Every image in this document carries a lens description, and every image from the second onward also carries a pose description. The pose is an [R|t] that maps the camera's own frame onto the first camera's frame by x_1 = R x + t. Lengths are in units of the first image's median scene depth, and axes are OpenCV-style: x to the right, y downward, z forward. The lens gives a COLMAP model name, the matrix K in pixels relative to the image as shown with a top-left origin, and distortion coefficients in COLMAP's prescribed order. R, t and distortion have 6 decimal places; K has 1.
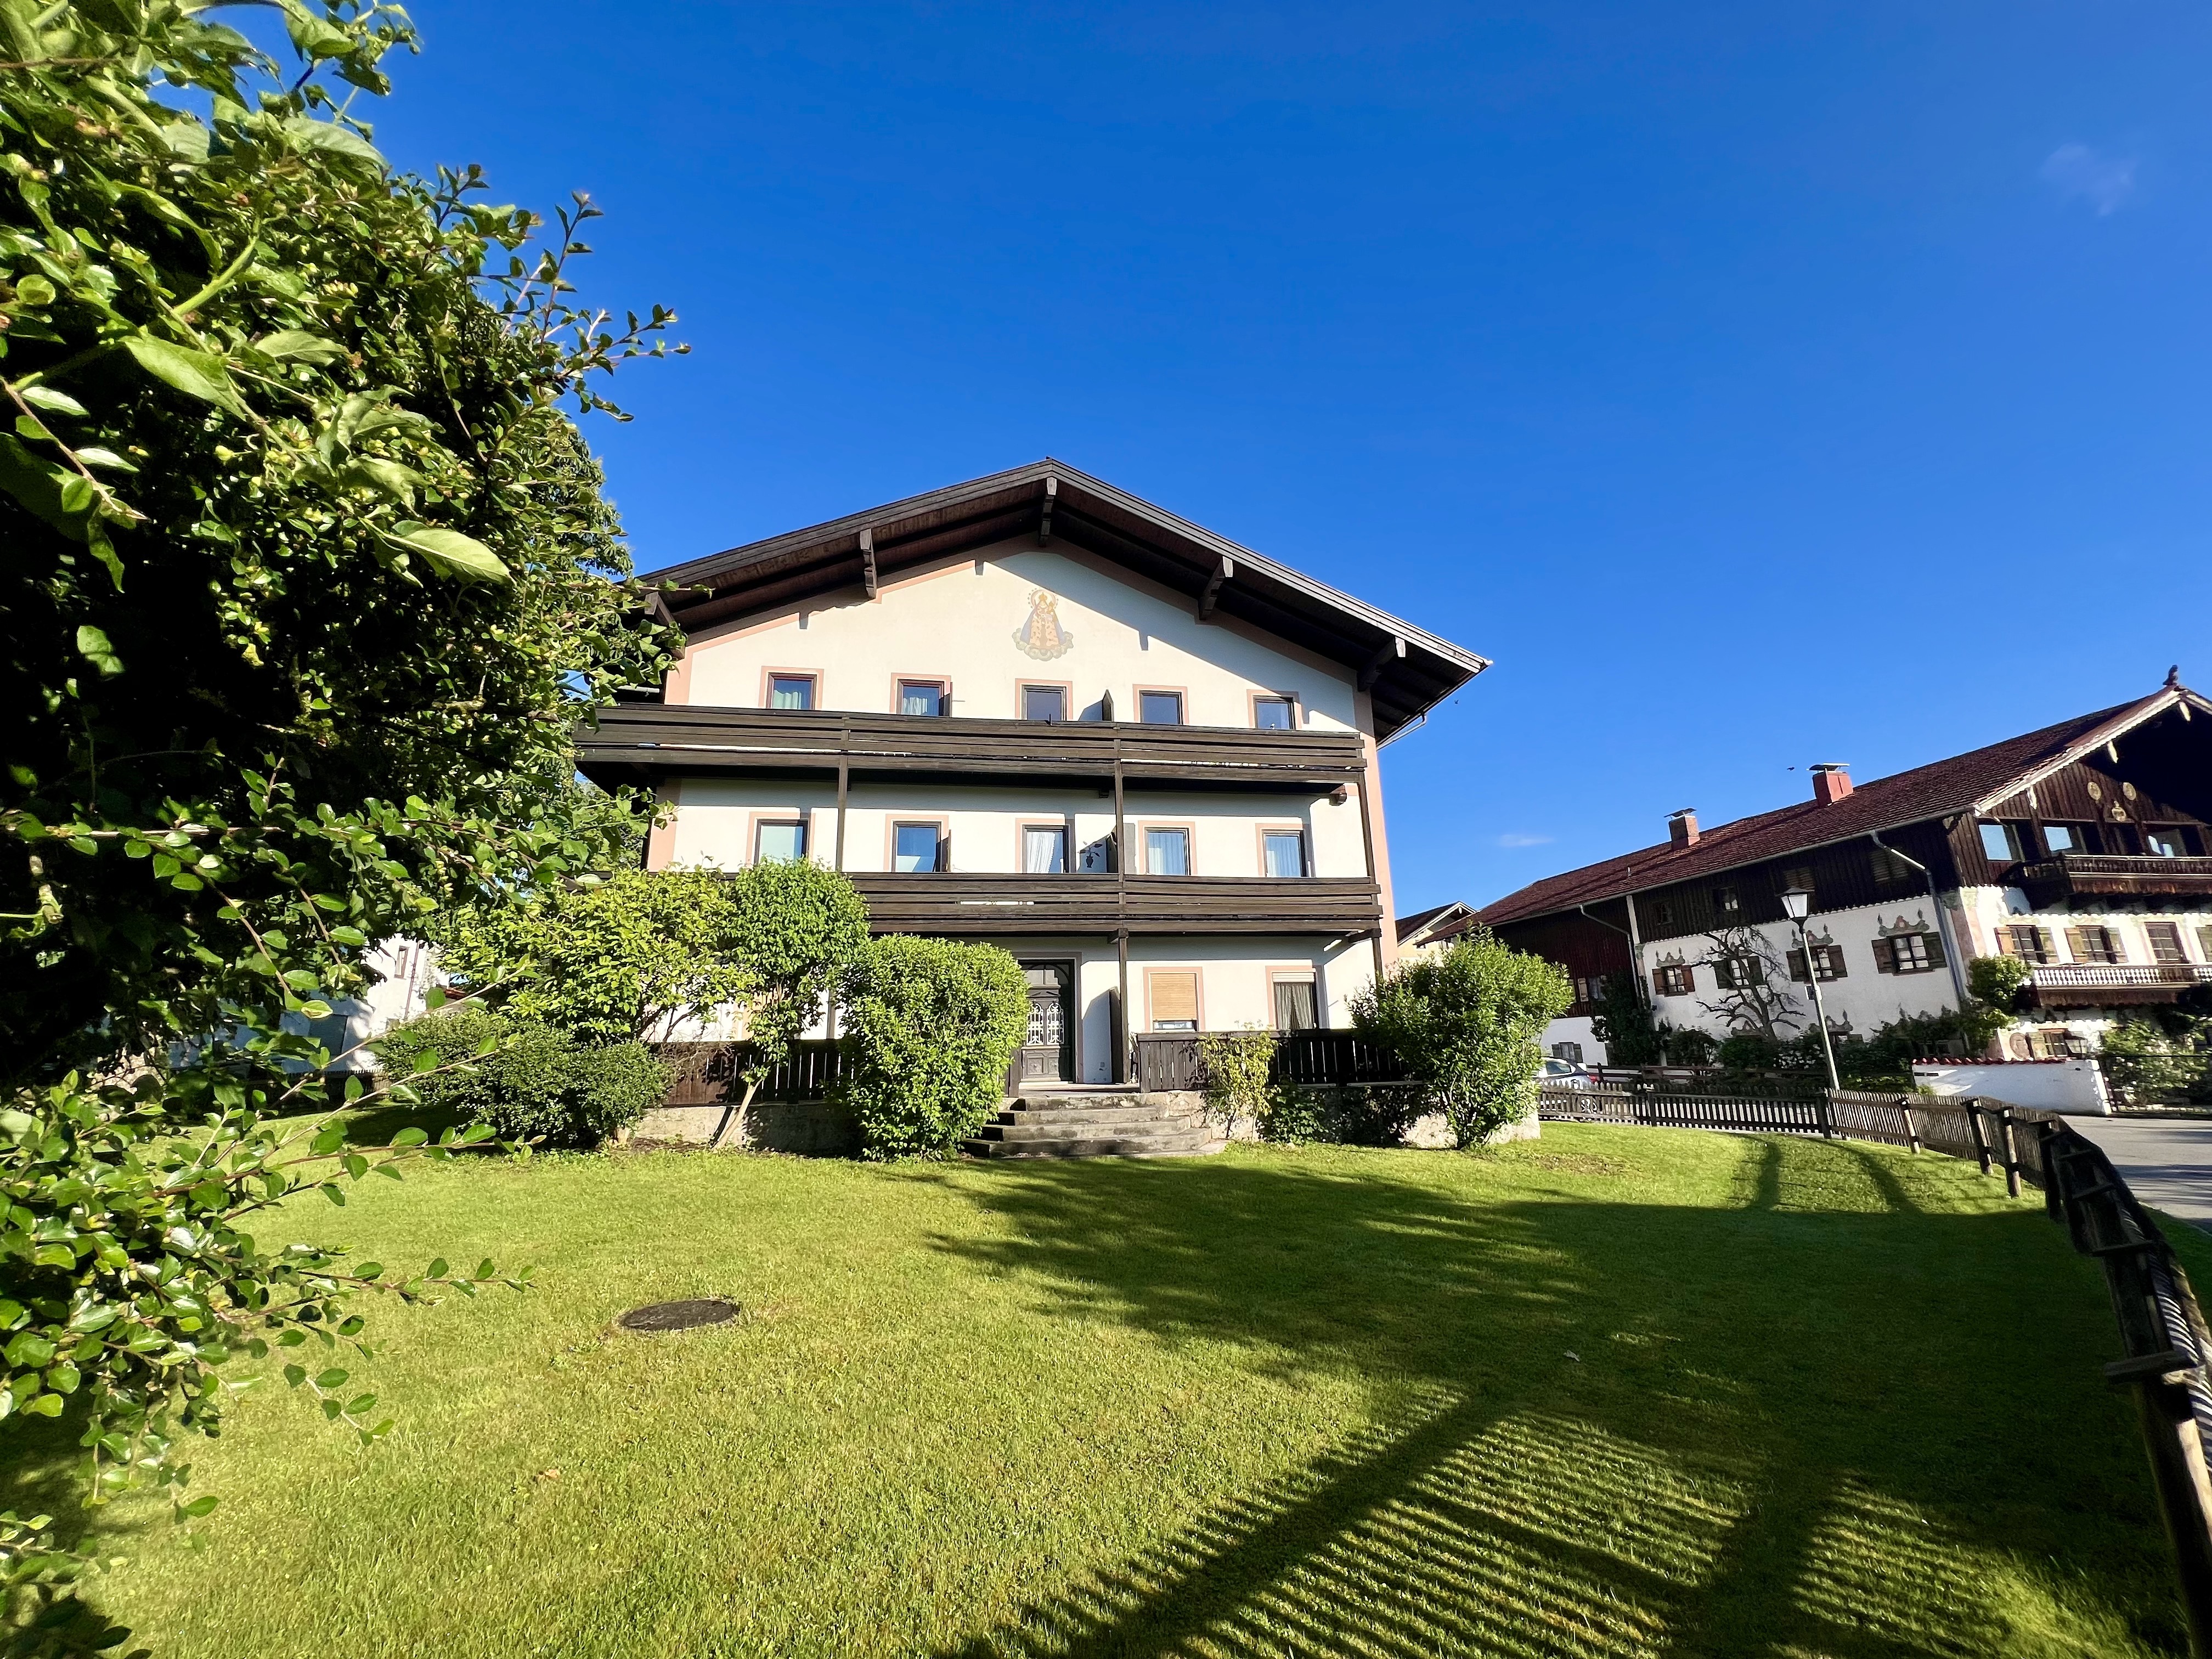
lens RADIAL K [[886.9, 0, 1107.6], [0, 886.9, 830.5], [0, 0, 1]] dist [-0.000660, 0.000323]
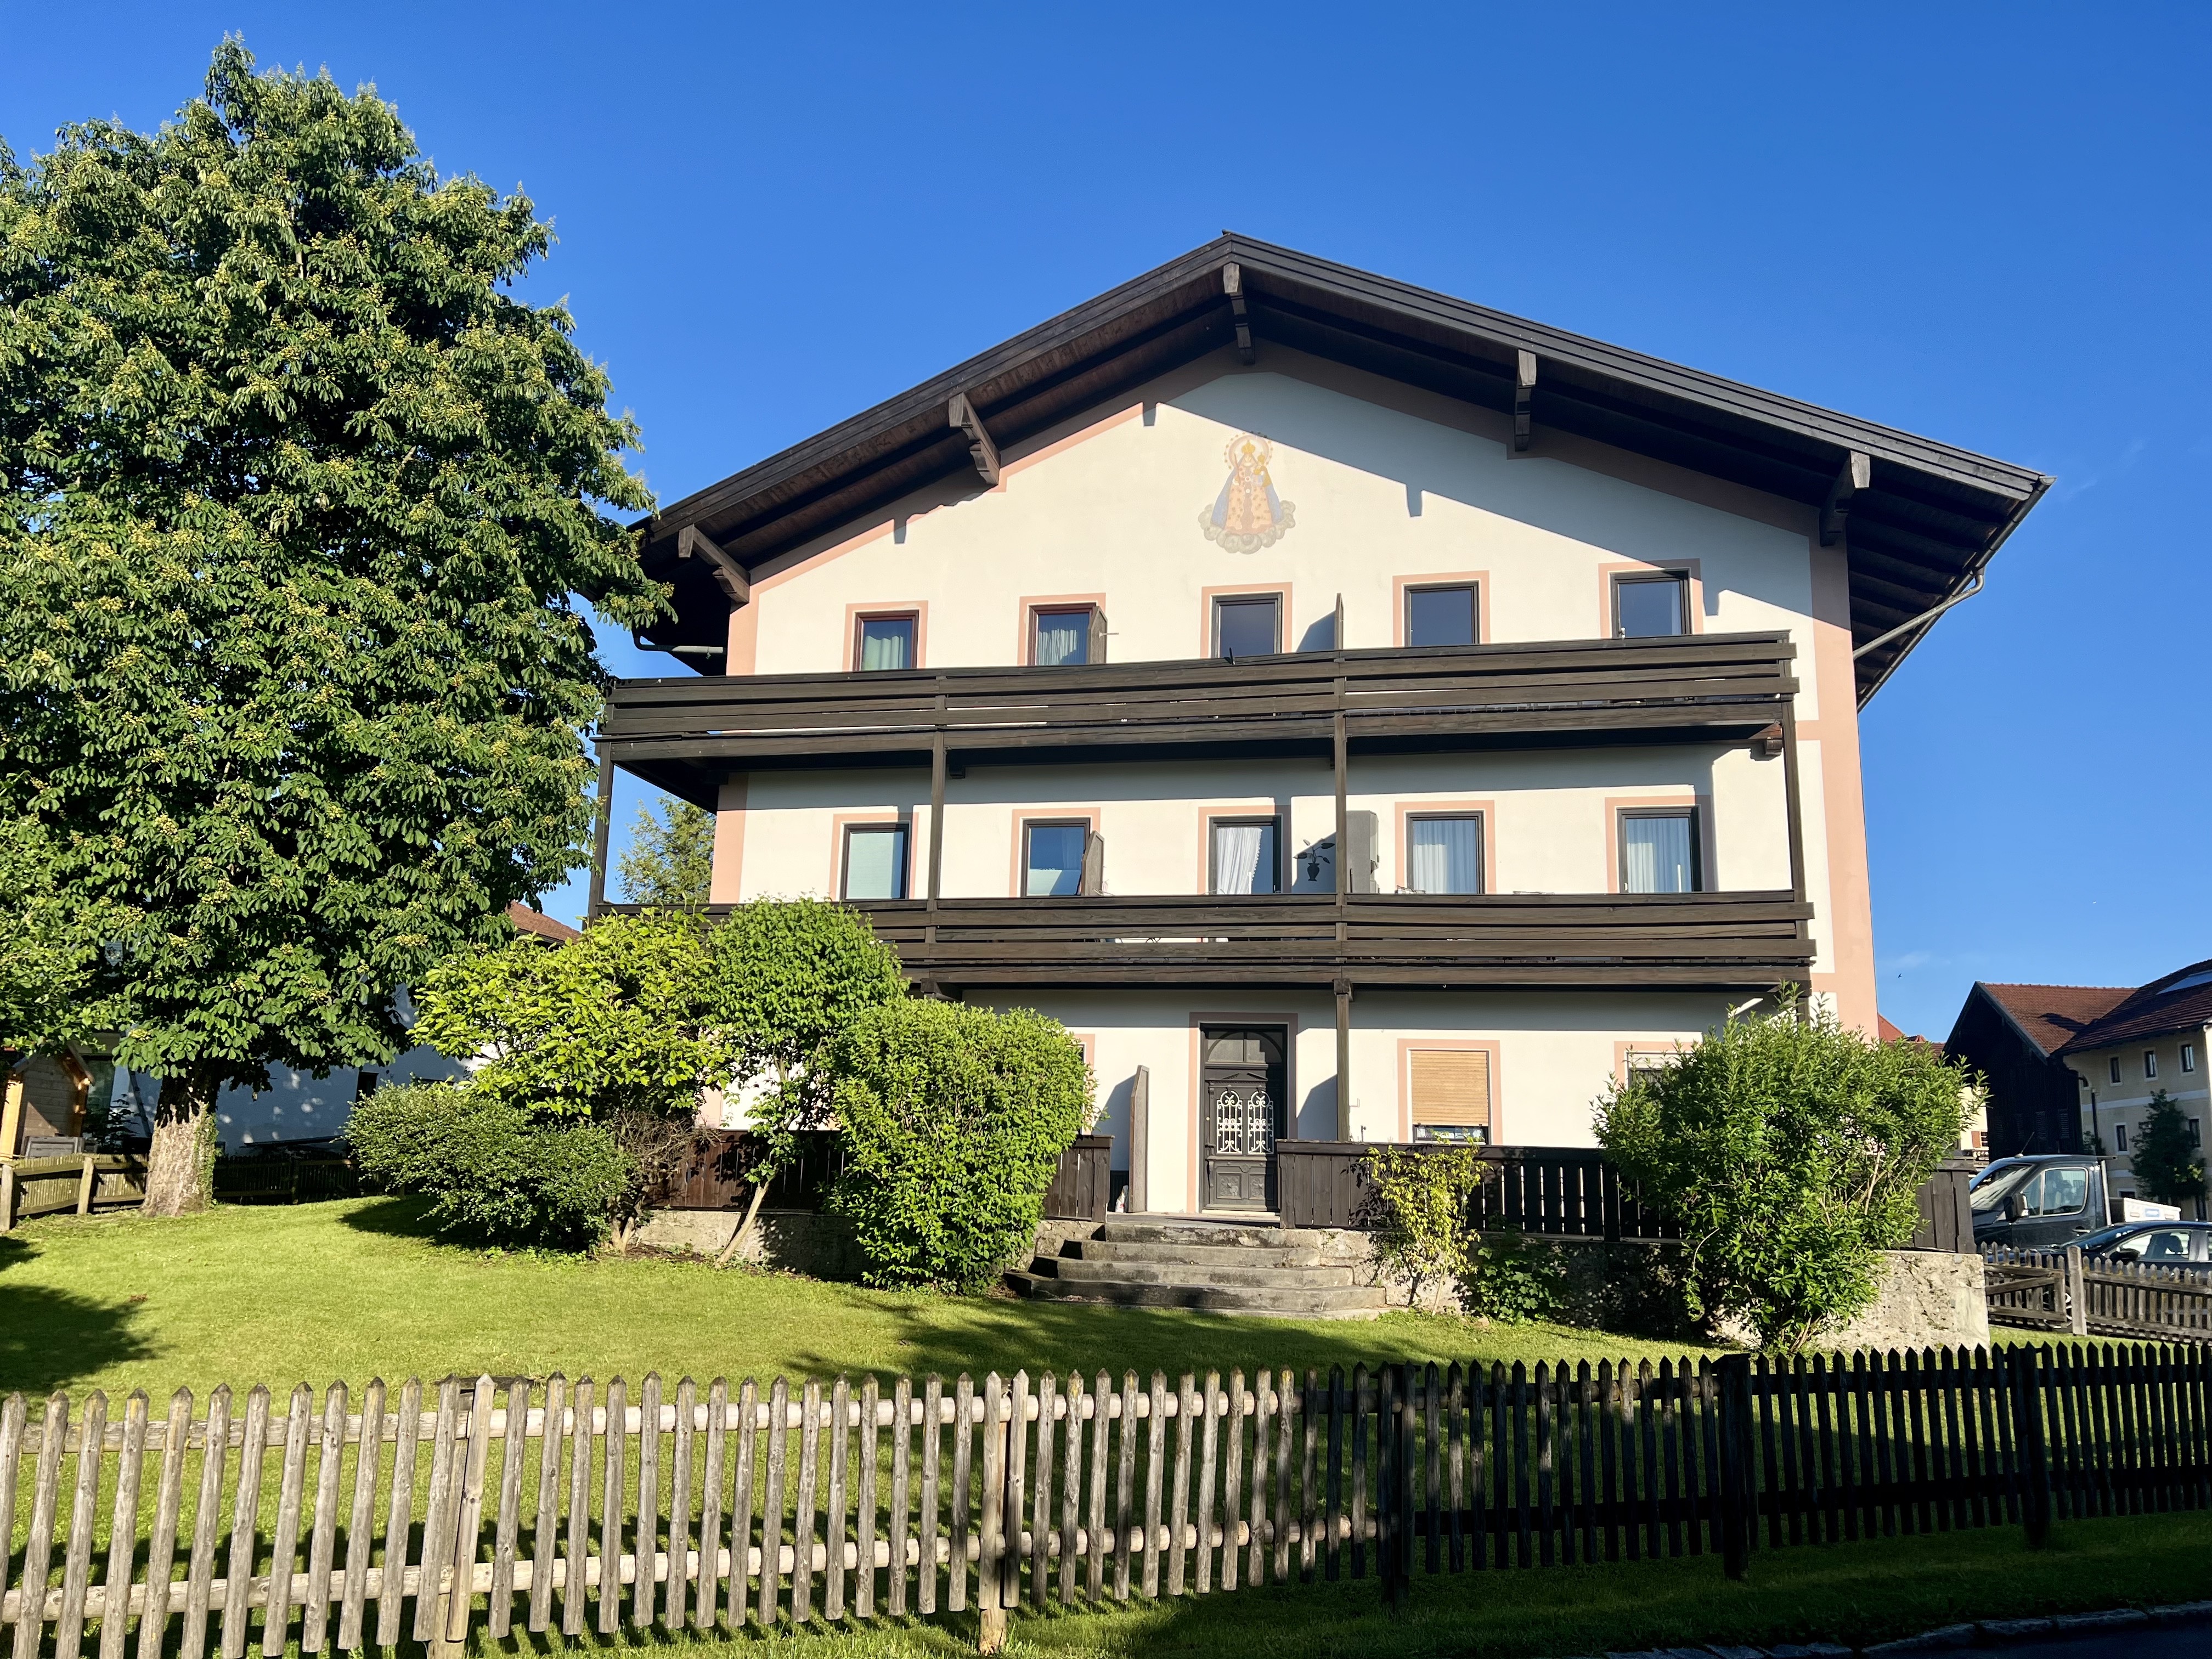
lens RADIAL K [[1674.9, 0, 1106.1], [0, 1674.9, 842.9], [0, 0, 1]] dist [0.069343, -0.004954]
pose [[0.925075, -0.026511, -0.378859, 0.310261], [0.046240, 0.998001, 0.043070, -0.045943], [0.376960, -0.057361, 0.924452, -0.171223]]
